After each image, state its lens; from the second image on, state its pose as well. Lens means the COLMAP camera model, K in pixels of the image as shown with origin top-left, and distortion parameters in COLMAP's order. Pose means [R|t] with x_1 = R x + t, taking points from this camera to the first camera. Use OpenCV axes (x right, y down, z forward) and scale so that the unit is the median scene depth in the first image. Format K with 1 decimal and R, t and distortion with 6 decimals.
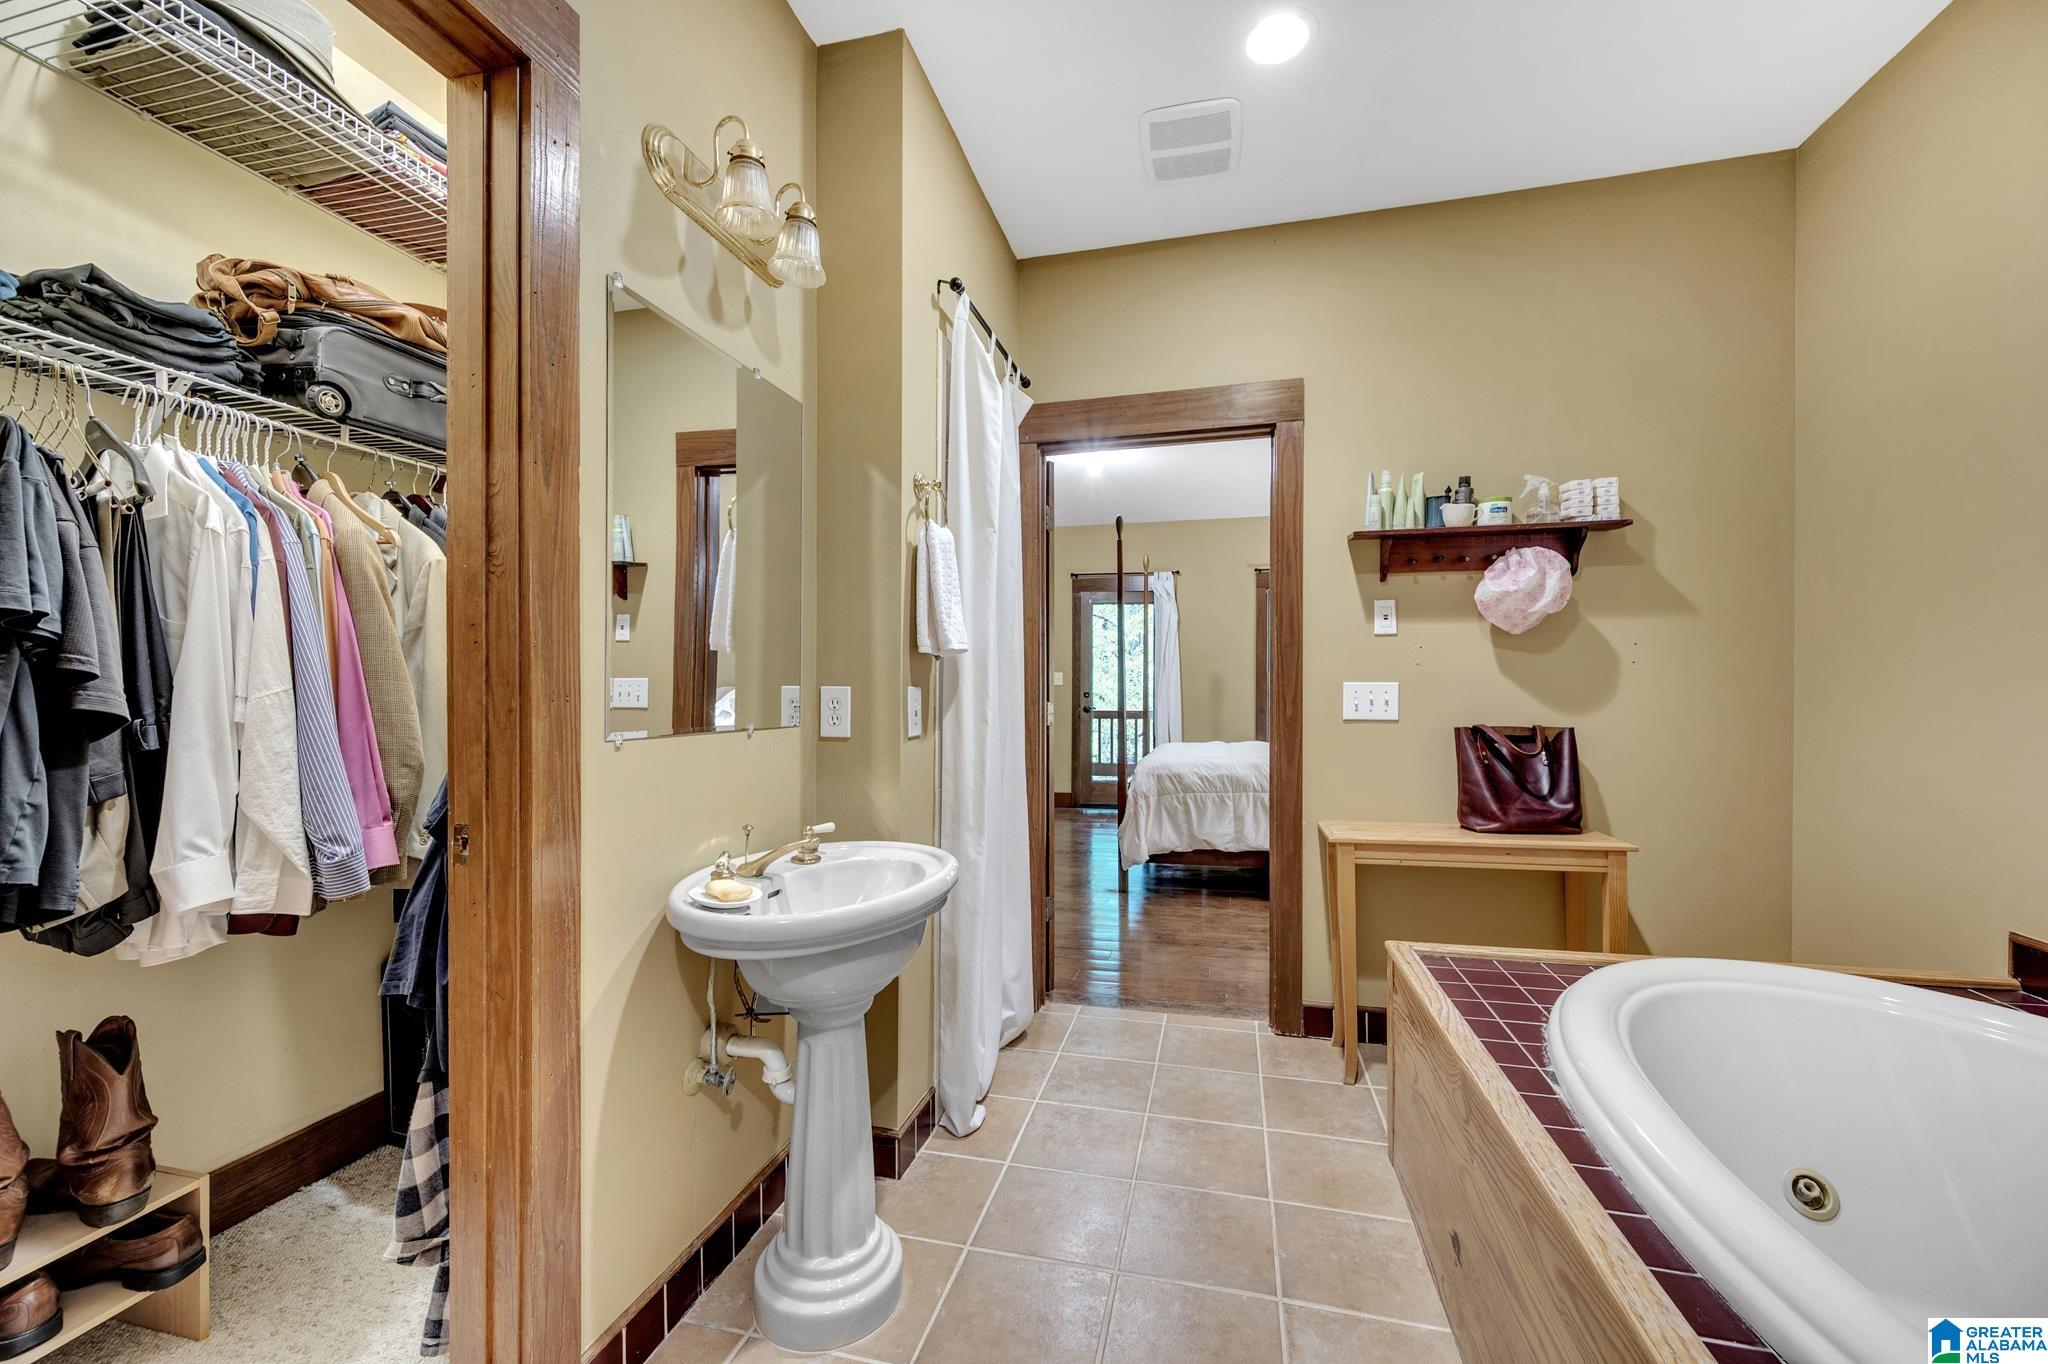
lens RADIAL K [[800.0, 0, 1033.2], [0, 800.0, 690.6], [0, 0, 1]] dist [-0.000412, -0.000013]
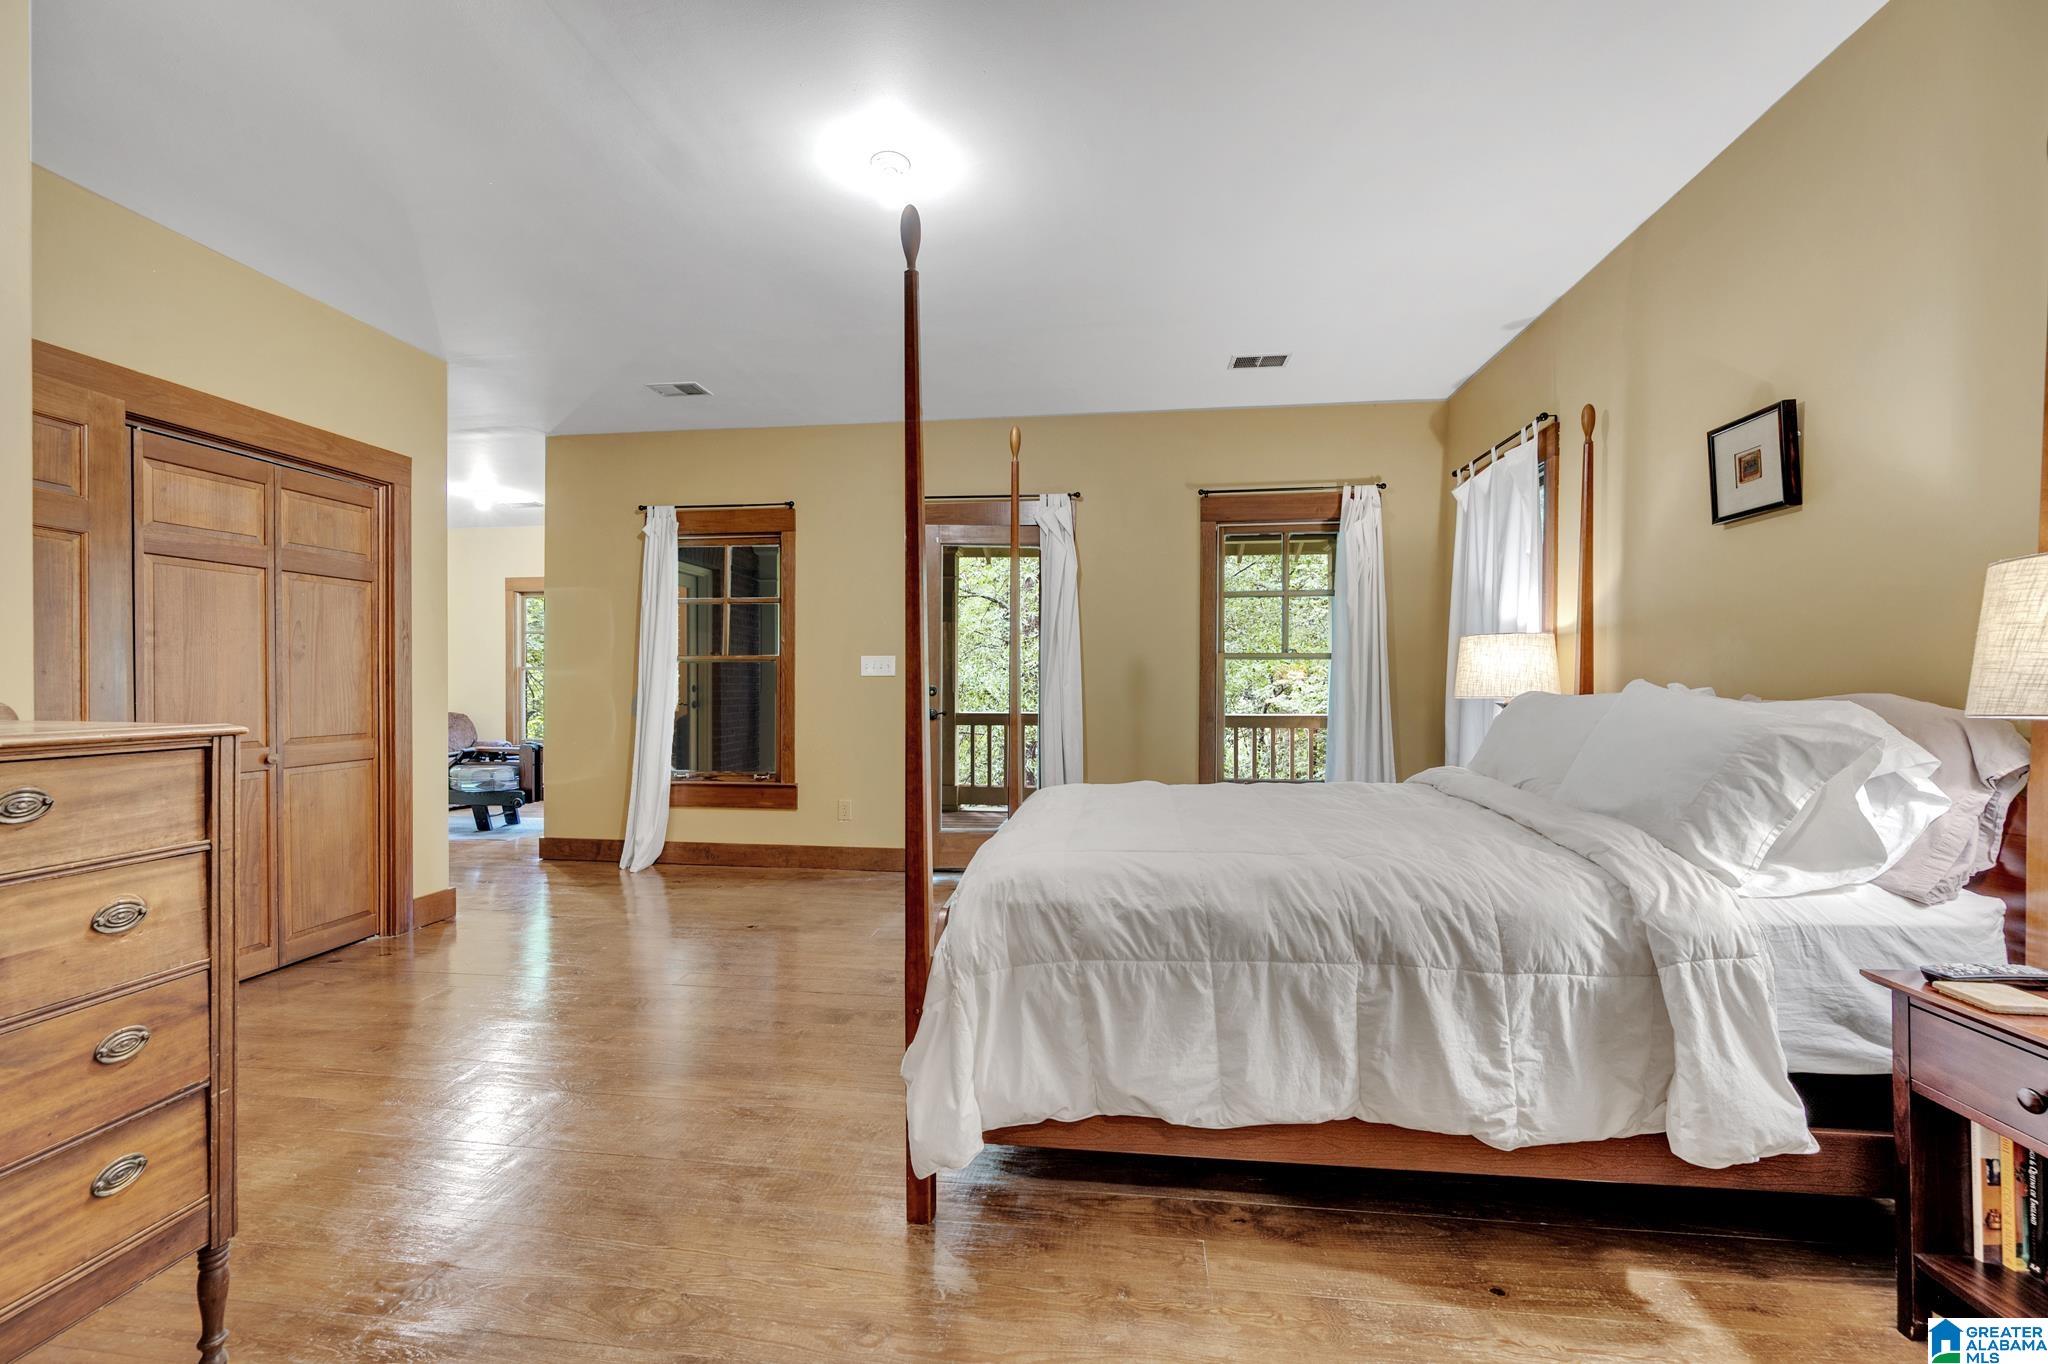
lens RADIAL K [[800.0, 0, 1033.2], [0, 800.0, 690.6], [0, 0, 1]] dist [-0.000412, -0.000013]
pose [[0.993160, 0.002715, 0.116734, 0.123003], [-0.003325, 0.999982, 0.005025, 0.002953], [-0.116718, -0.005379, 0.993151, 0.635050]]
